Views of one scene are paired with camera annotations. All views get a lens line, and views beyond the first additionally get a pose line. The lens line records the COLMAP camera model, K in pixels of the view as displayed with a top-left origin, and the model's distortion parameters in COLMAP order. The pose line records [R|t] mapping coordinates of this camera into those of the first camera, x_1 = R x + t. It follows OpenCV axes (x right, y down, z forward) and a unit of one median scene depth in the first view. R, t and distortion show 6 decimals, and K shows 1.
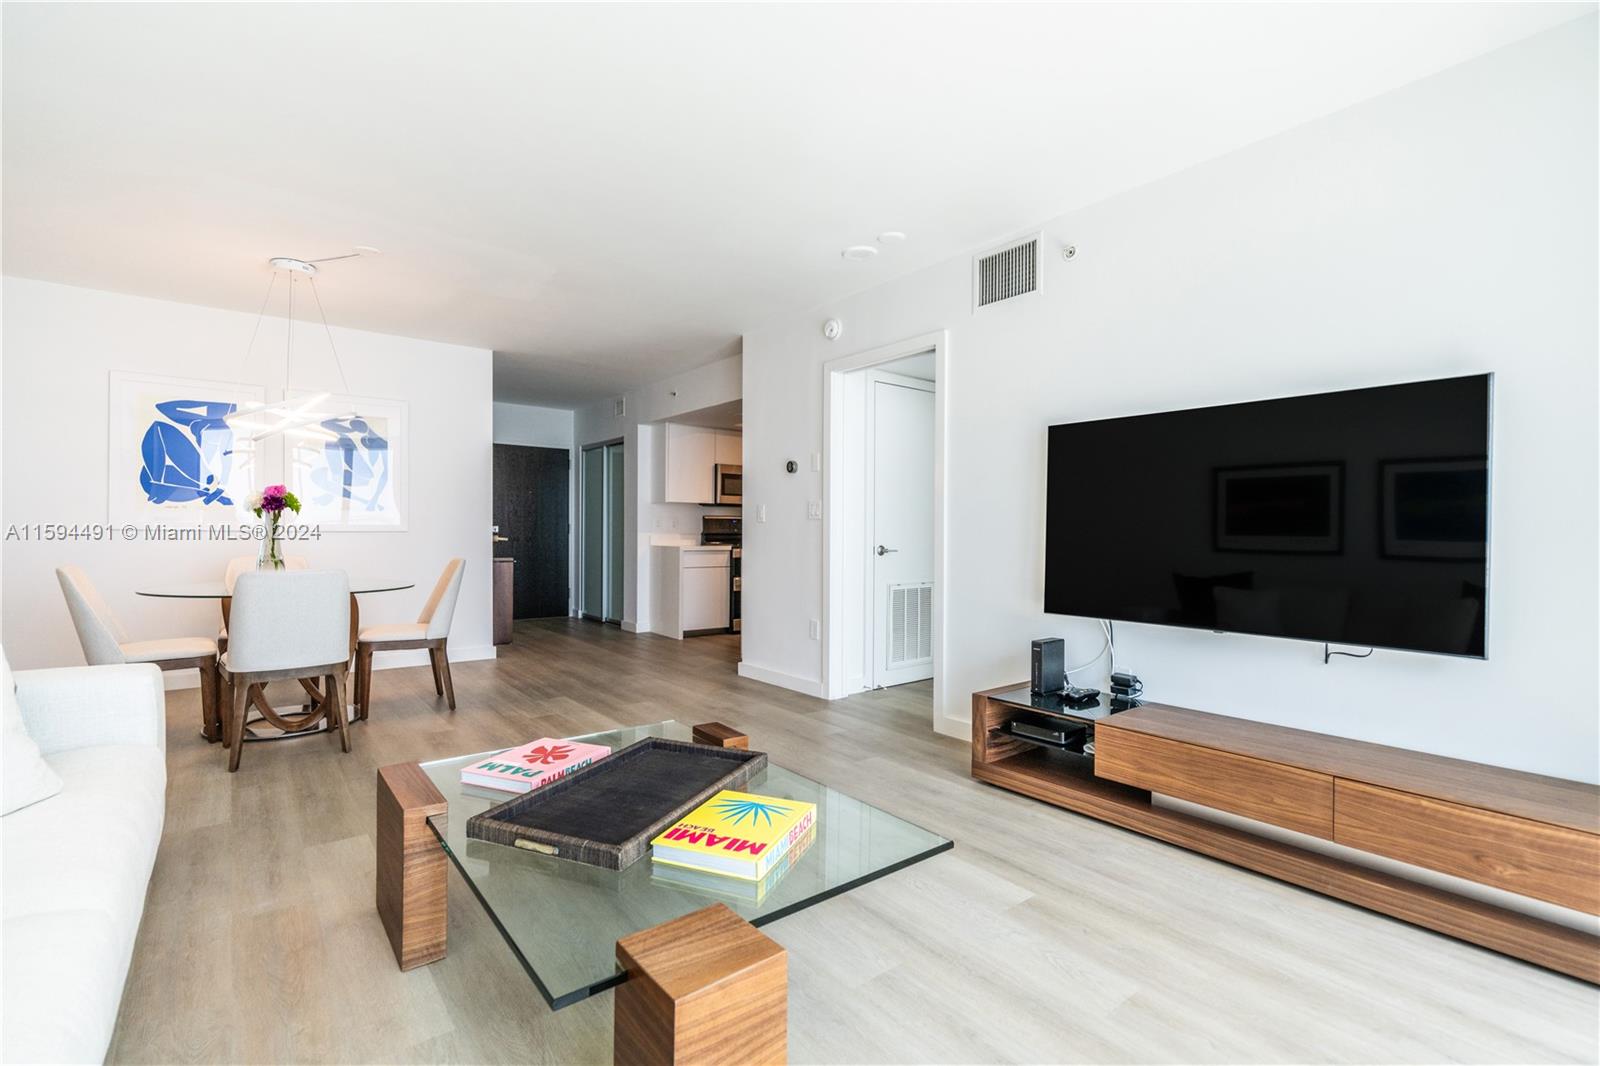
lens RADIAL K [[708.9, 0, 797.3], [0, 708.9, 536.3], [0, 0, 1]] dist [-0.012073, 0.000202]
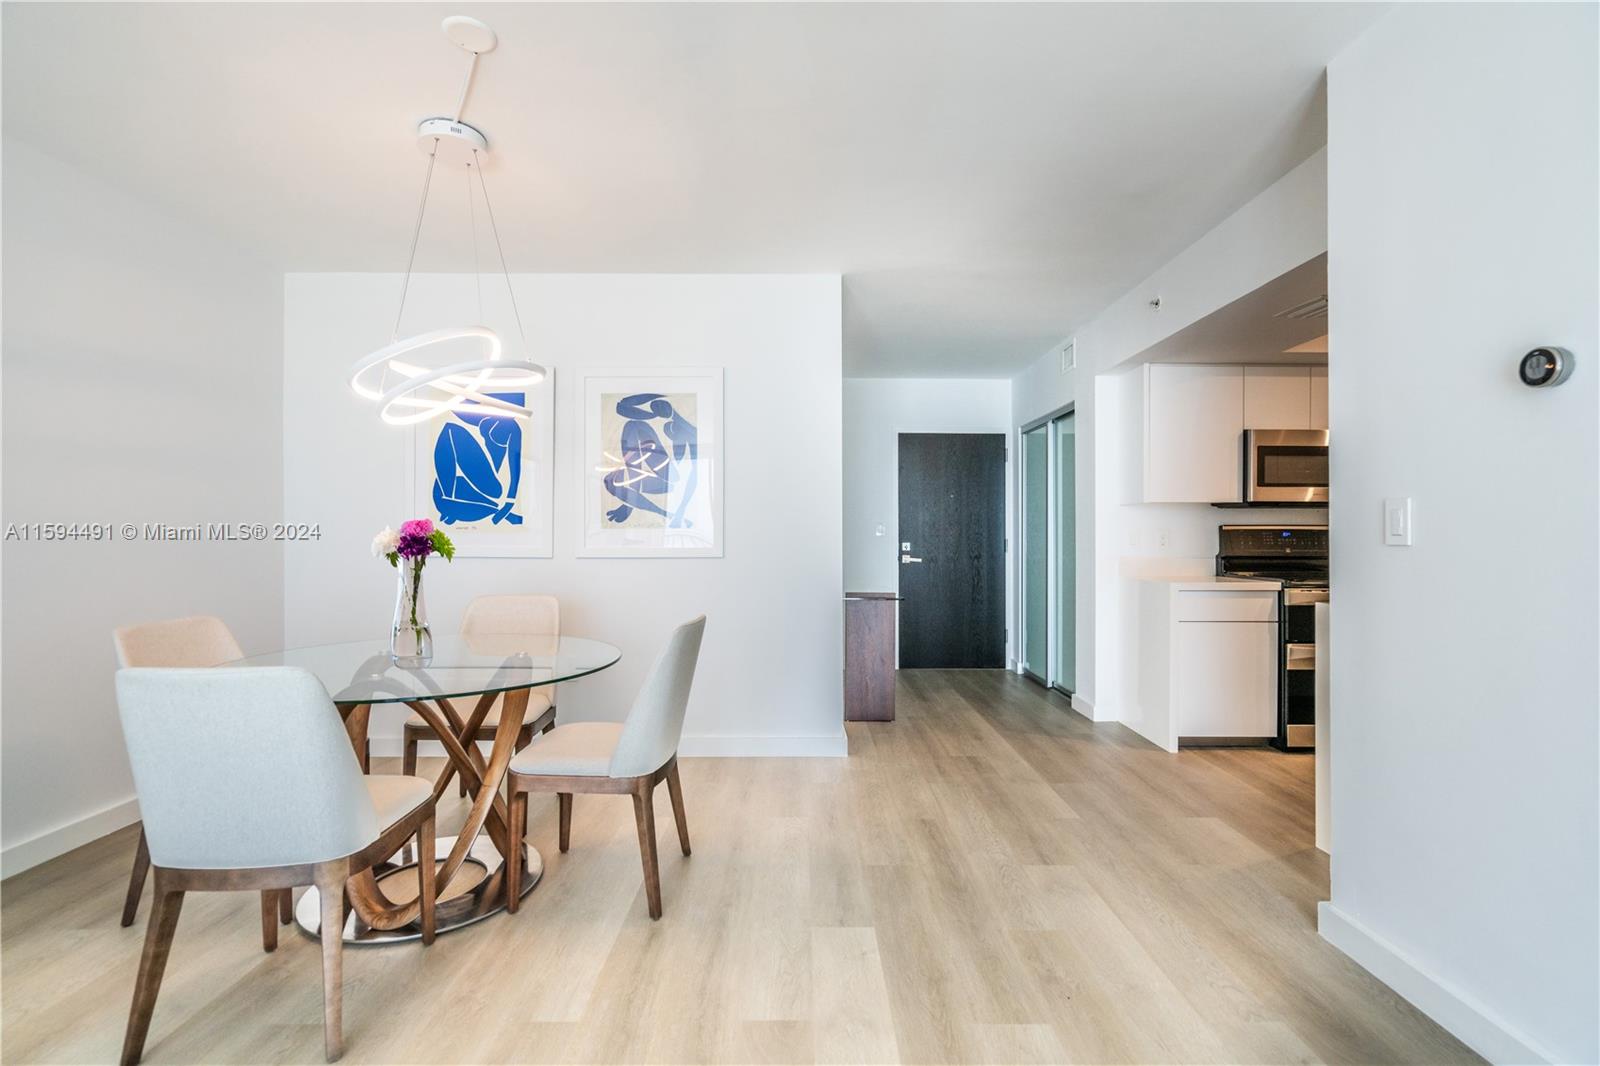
lens RADIAL K [[708.9, 0, 811.2], [0, 708.9, 538.7], [0, 0, 1]] dist [-0.012073, 0.000202]
pose [[0.792086, -0.005759, -0.610382, -0.048938], [0.000179, 0.999958, -0.009201, -0.013467], [0.610409, 0.007179, 0.792054, 0.368368]]
